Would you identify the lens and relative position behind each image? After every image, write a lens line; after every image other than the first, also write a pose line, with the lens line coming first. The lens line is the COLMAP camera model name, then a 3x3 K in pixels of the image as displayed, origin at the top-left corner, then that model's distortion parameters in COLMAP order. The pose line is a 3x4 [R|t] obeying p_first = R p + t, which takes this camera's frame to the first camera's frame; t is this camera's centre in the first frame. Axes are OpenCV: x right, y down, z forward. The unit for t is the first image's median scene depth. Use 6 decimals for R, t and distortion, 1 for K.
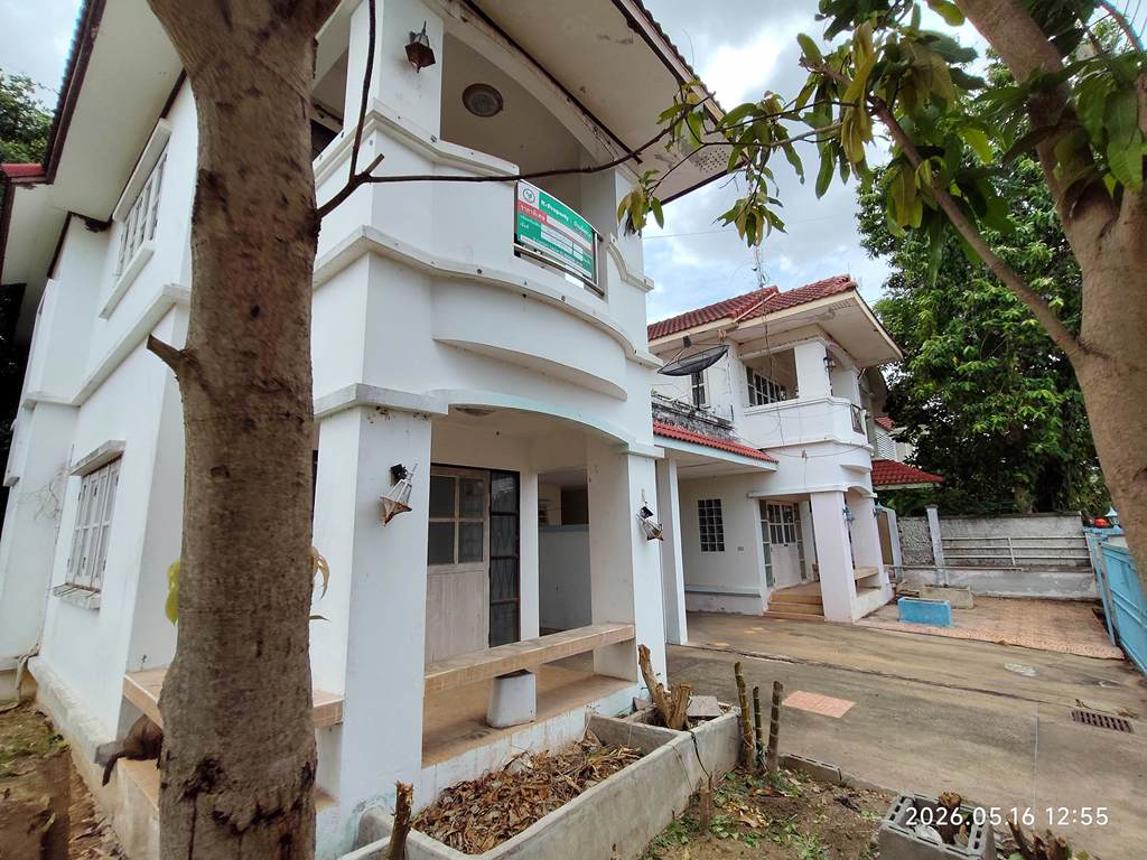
lens RADIAL K [[531.9, 0, 575.9], [0, 531.9, 427.5], [0, 0, 1]] dist [0.003512, 0.000106]
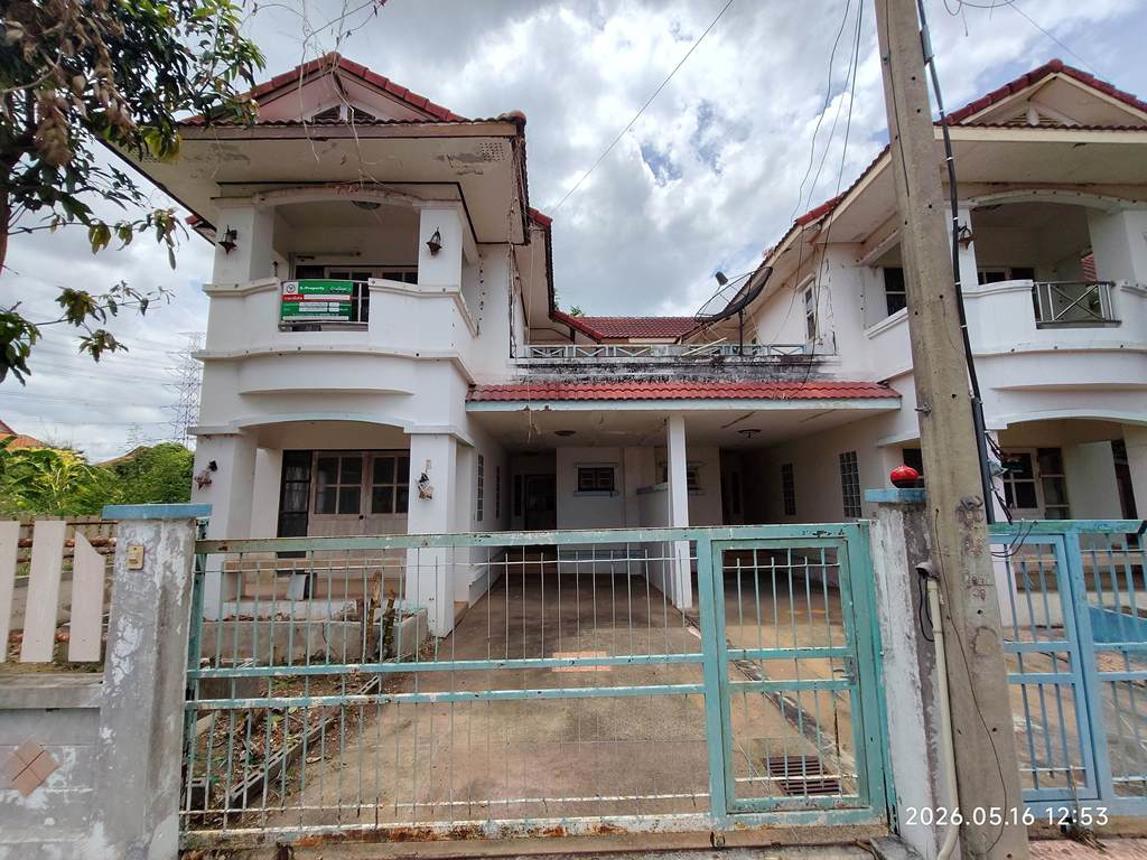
lens RADIAL K [[531.9, 0, 572.8], [0, 531.9, 431.2], [0, 0, 1]] dist [0.003512, 0.000106]
pose [[0.659236, -0.087463, -0.746832, 1.485388], [0.145205, 0.989325, 0.012311, 0.090050], [0.737783, -0.116560, 0.664899, 0.450617]]
